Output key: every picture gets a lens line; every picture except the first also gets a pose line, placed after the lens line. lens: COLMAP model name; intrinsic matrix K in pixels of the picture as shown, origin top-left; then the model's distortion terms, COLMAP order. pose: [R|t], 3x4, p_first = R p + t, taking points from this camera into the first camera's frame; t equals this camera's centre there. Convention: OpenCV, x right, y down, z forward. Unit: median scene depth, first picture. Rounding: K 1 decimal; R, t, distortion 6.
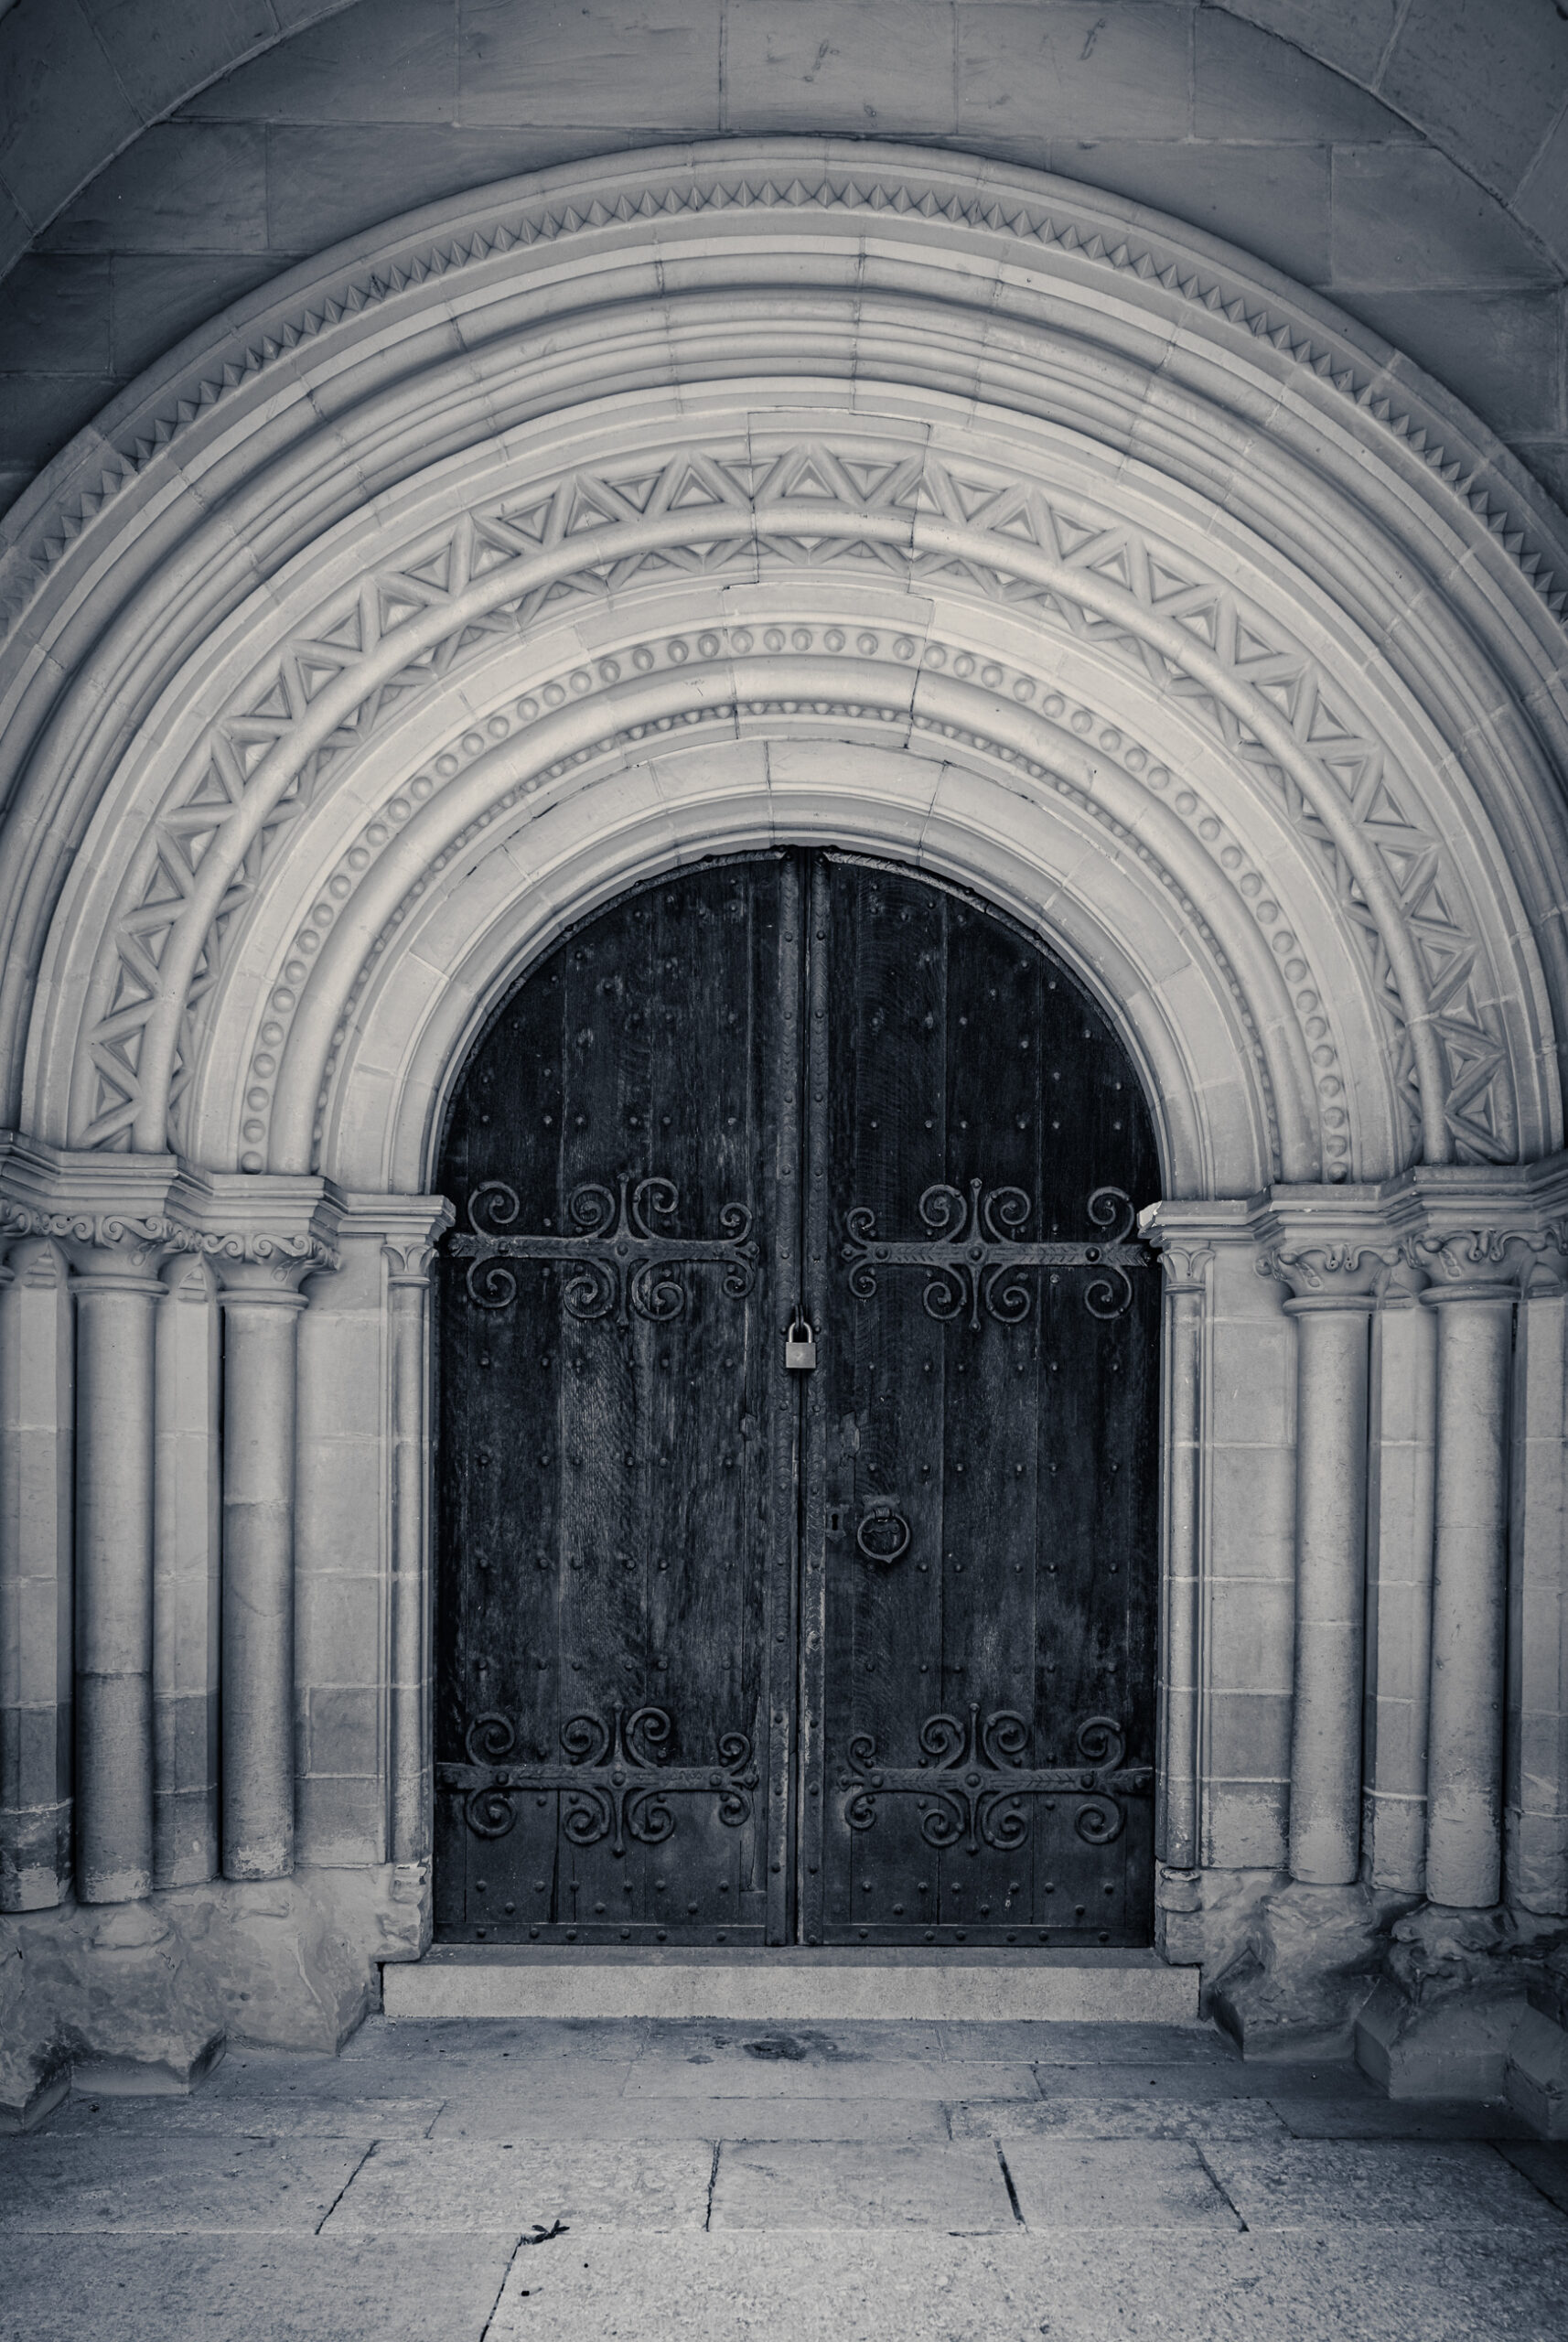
lens RADIAL K [[1752.7, 0, 826.2], [0, 1752.7, 1510.8], [0, 0, 1]] dist [-0.002539, -0.000533]
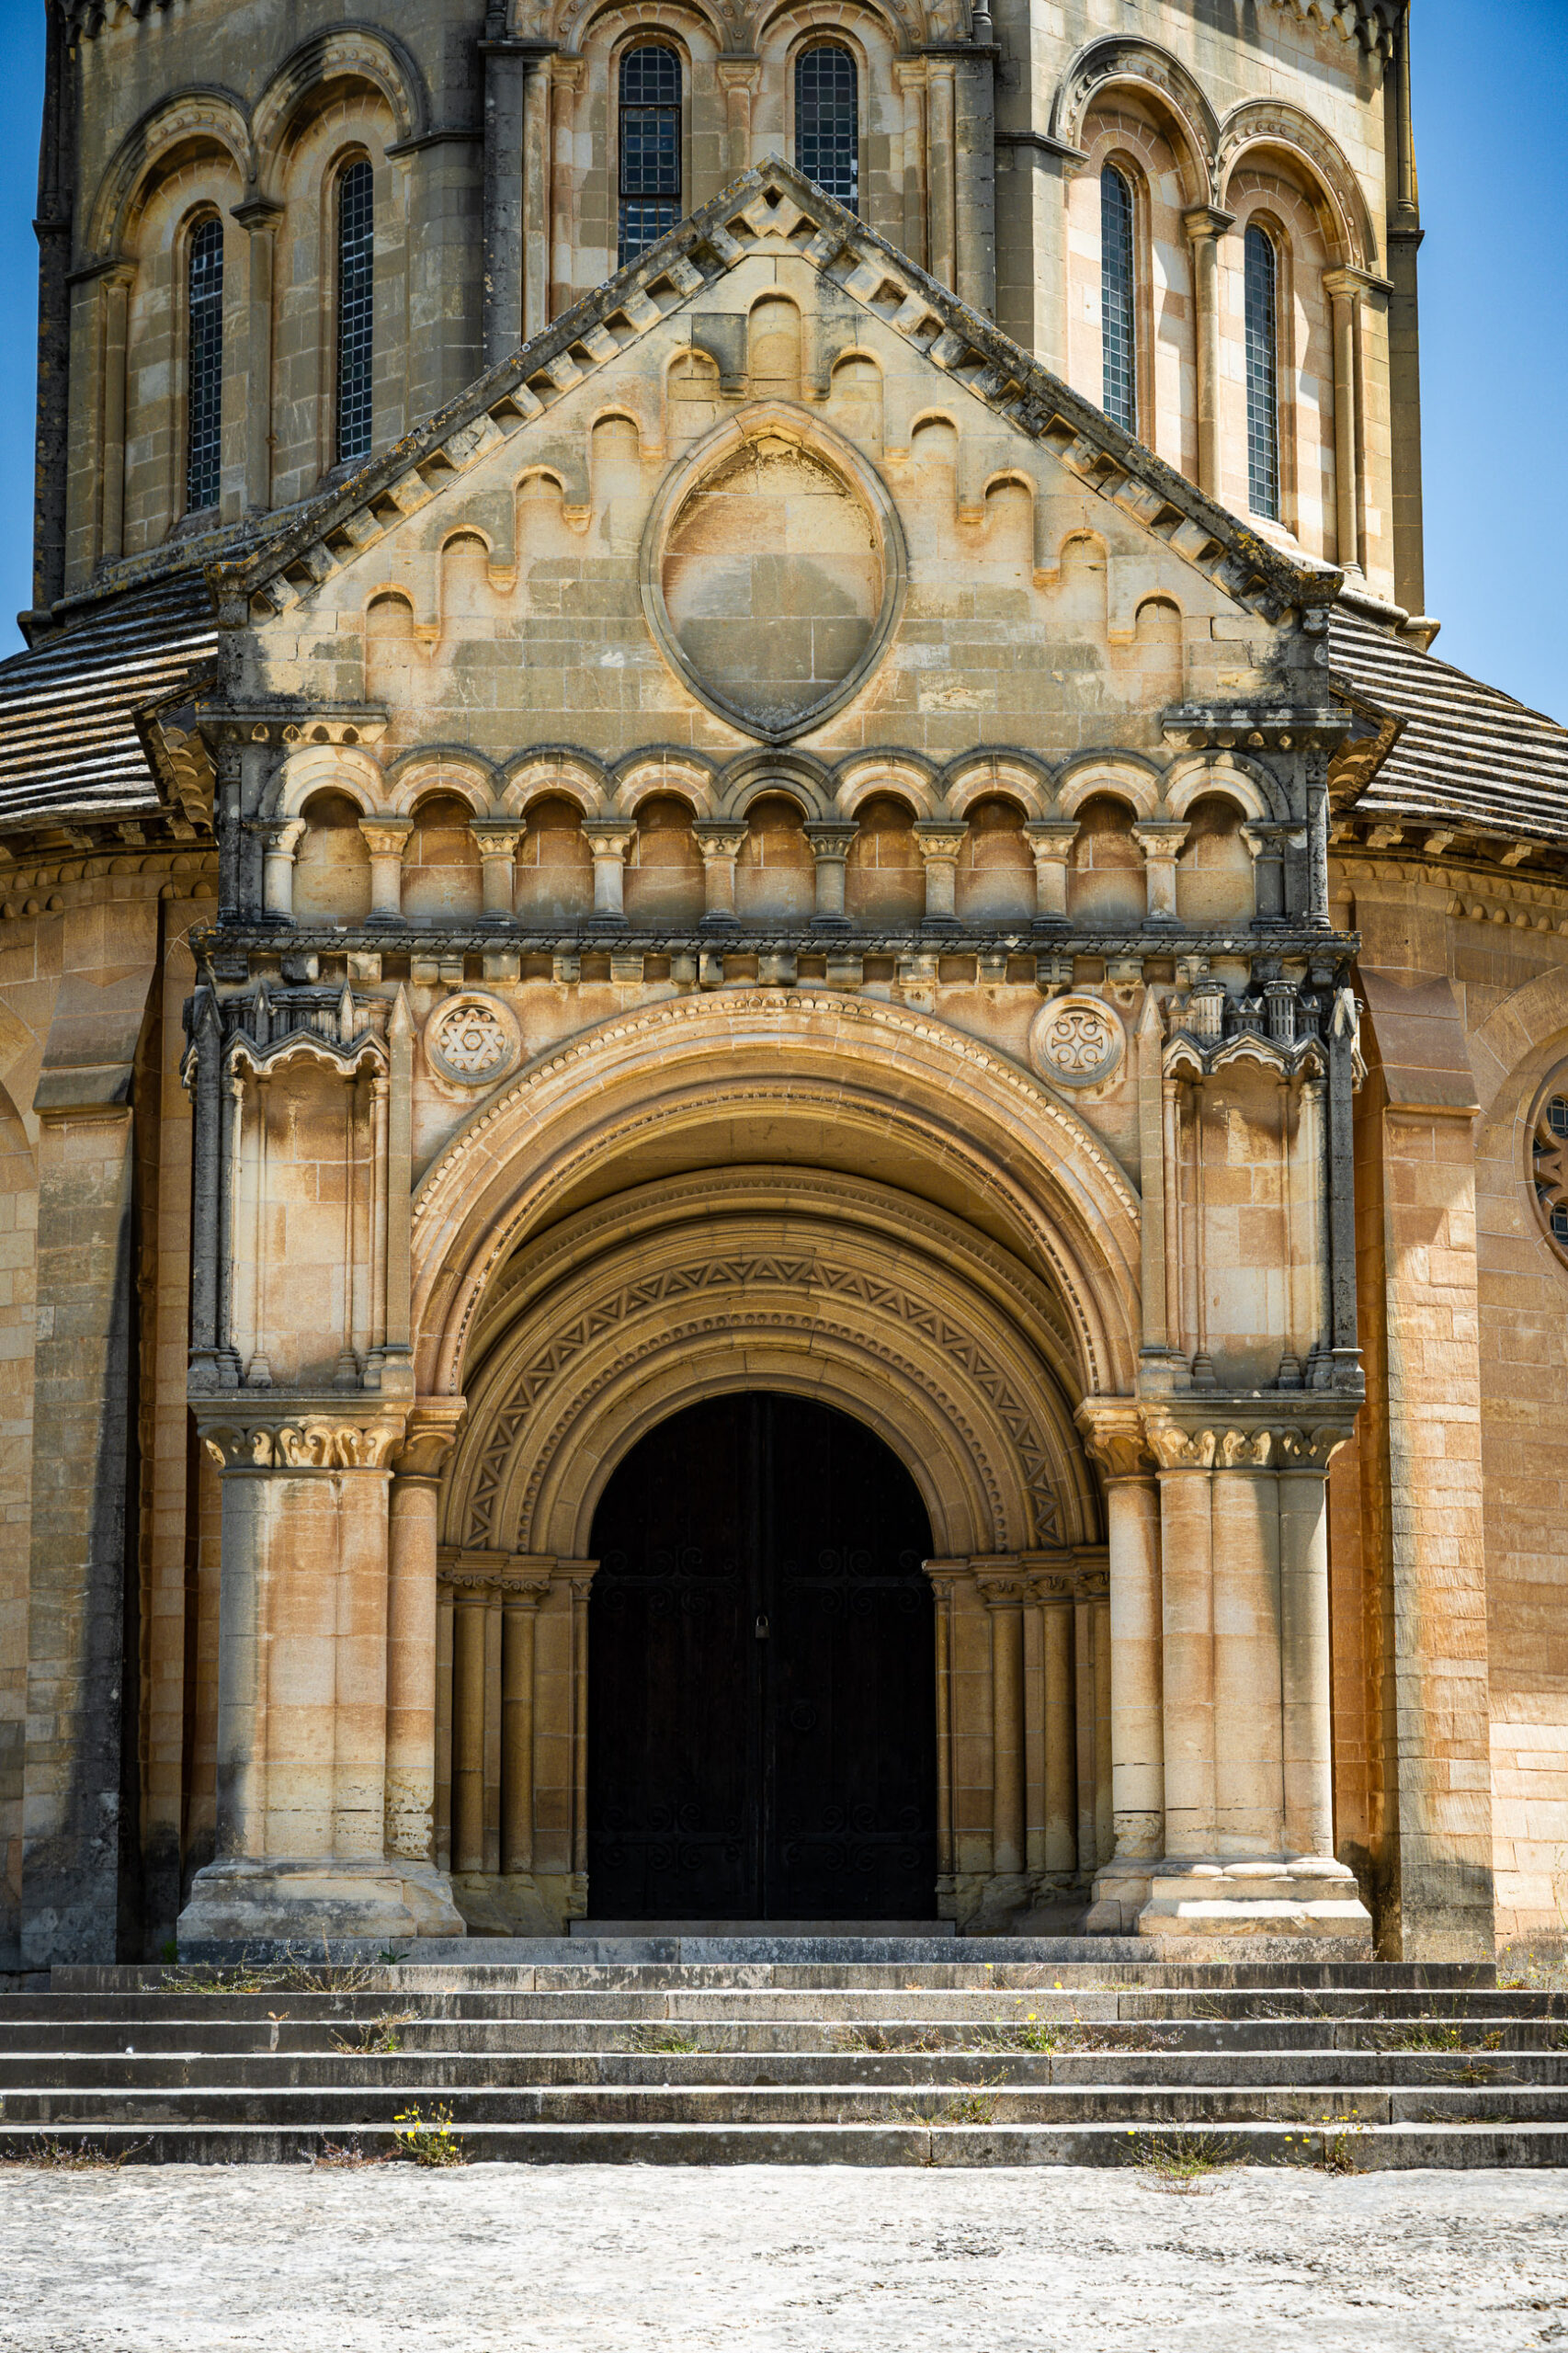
lens RADIAL K [[4734.2, 0, 784.0], [0, 4734.2, 1176.5], [0, 0, 1]] dist [0.061126, -0.103587]
pose [[0.999811, -0.007774, 0.017800, -0.093433], [0.011031, 0.981542, -0.190931, 0.501082], [-0.015987, 0.191091, 0.981442, -5.095052]]
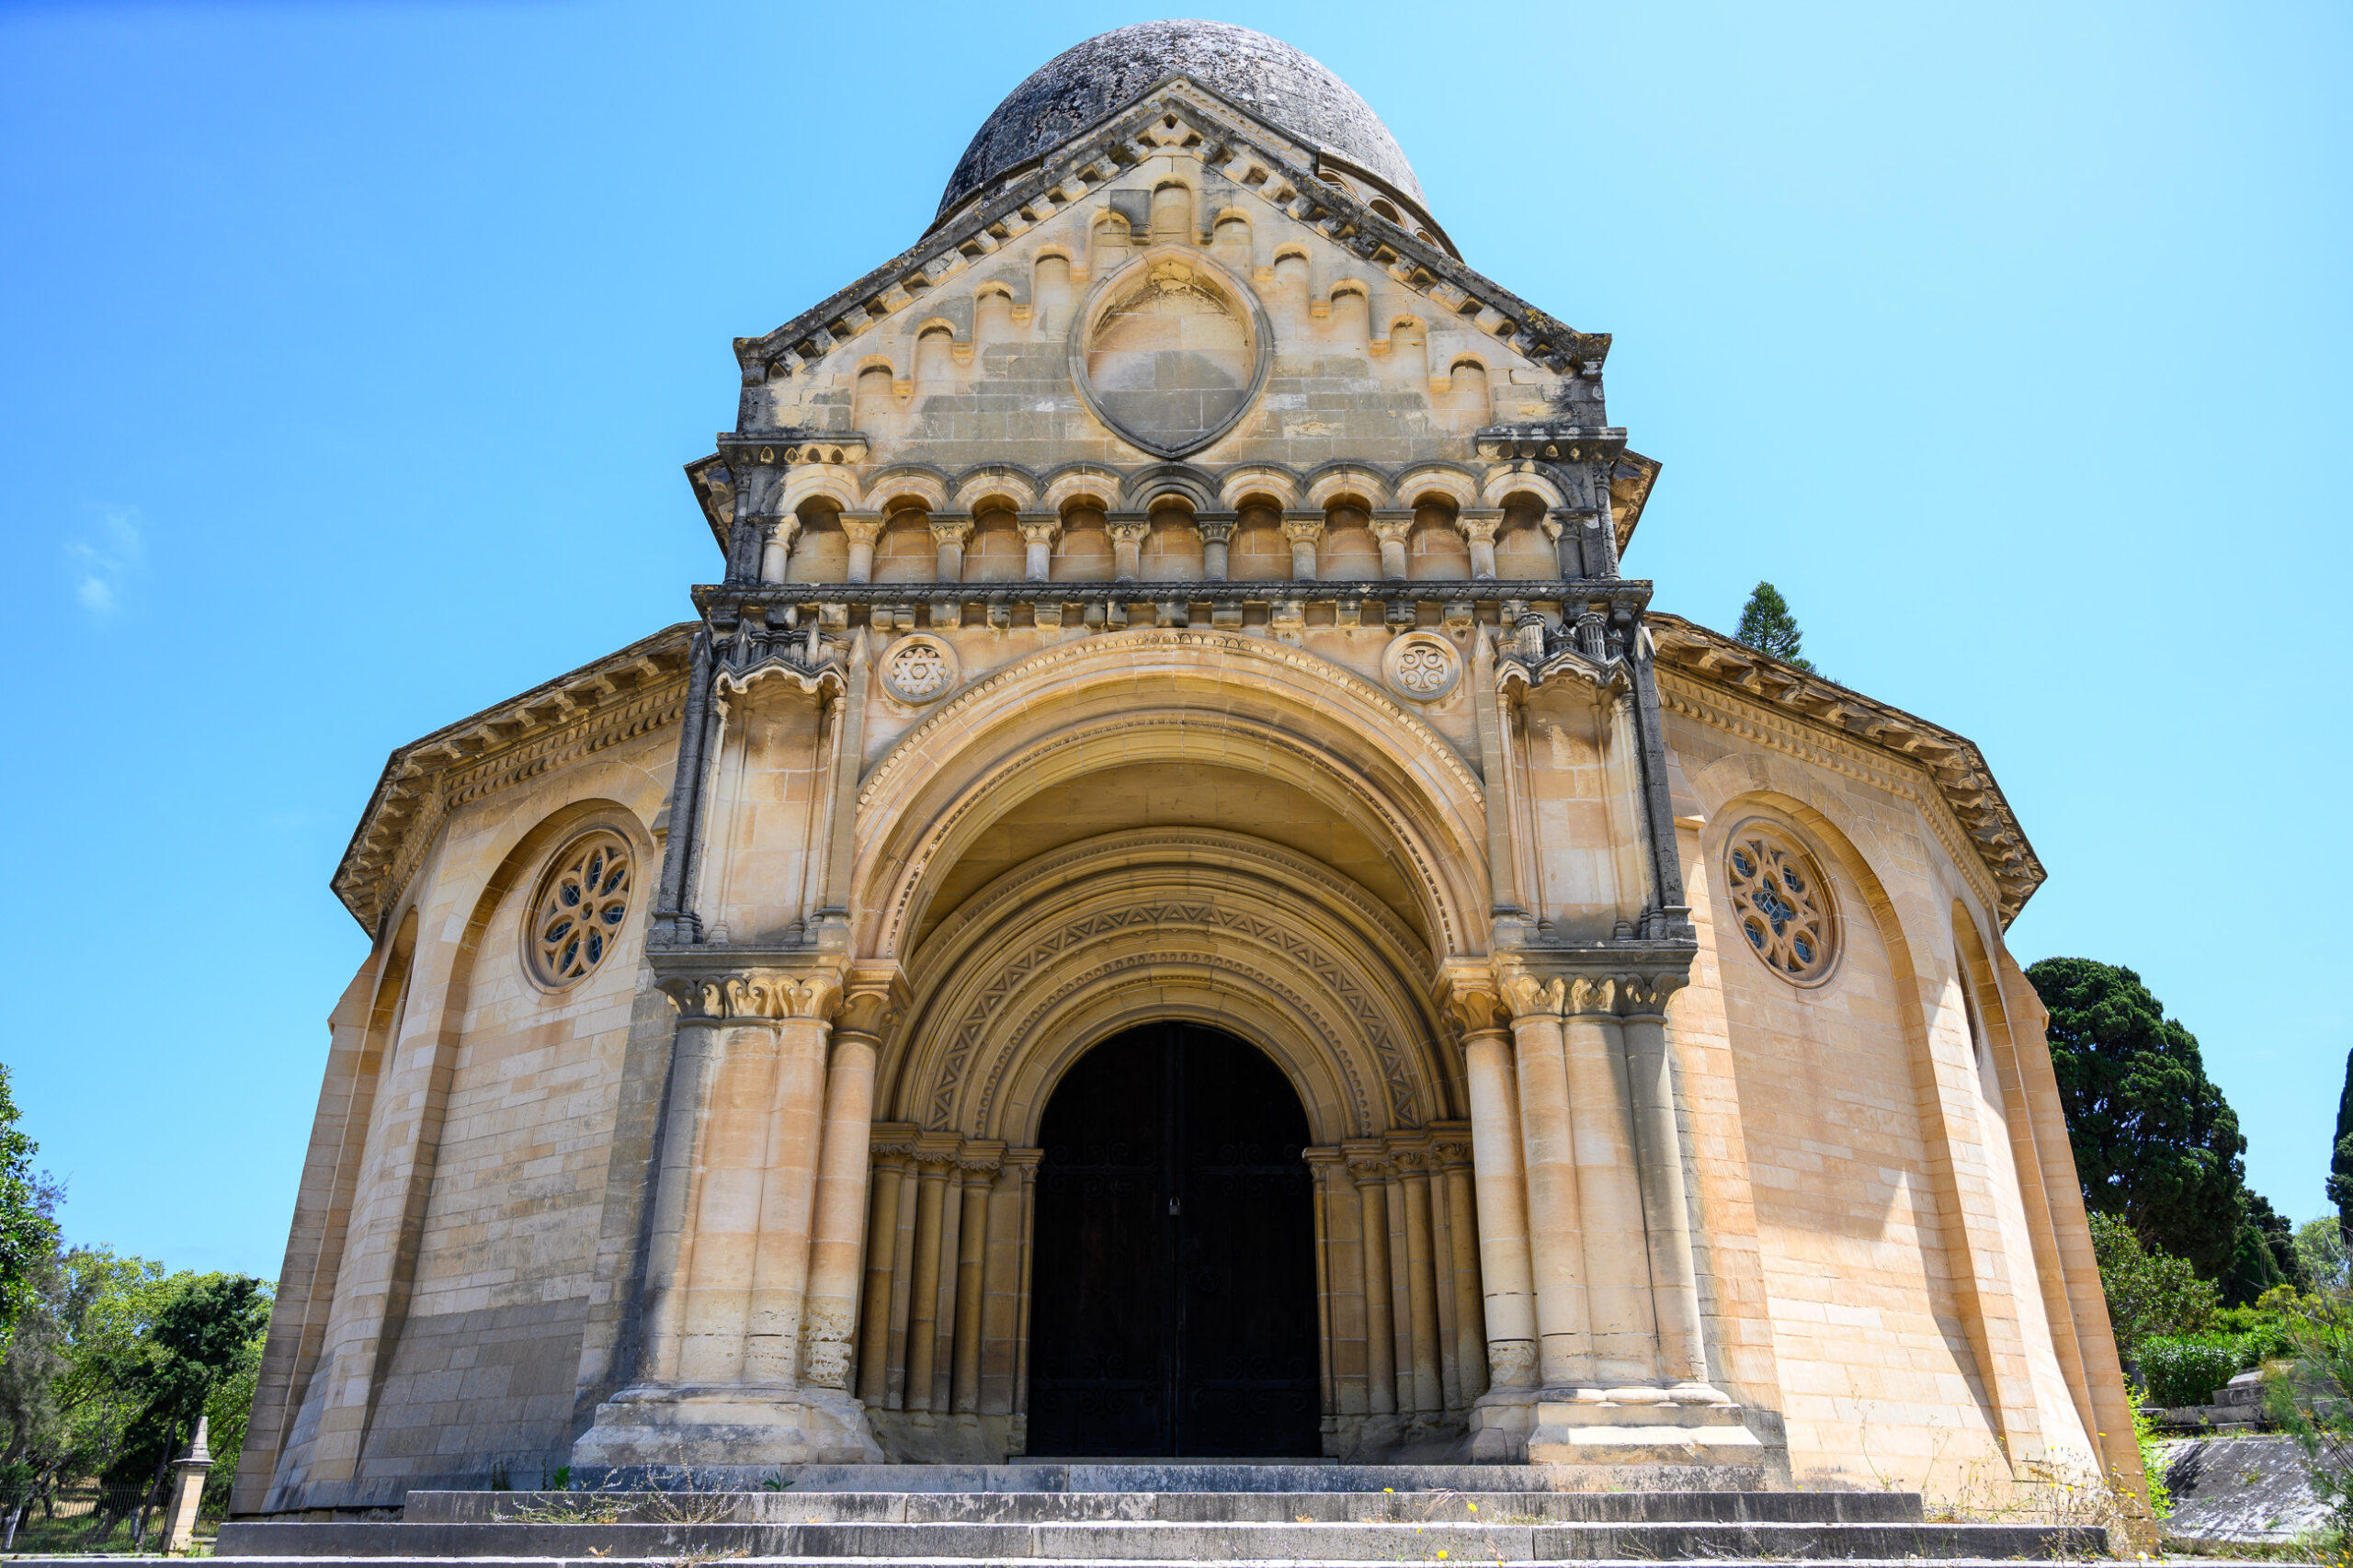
lens RADIAL K [[1602.8, 0, 1178.3], [0, 1602.8, 795.0], [0, 0, 1]] dist [0.000290, 0.001904]
pose [[0.999610, -0.018428, -0.020987, 0.056450], [0.007548, 0.901715, -0.432265, 0.420218], [0.026891, 0.431938, 0.901502, -1.541876]]
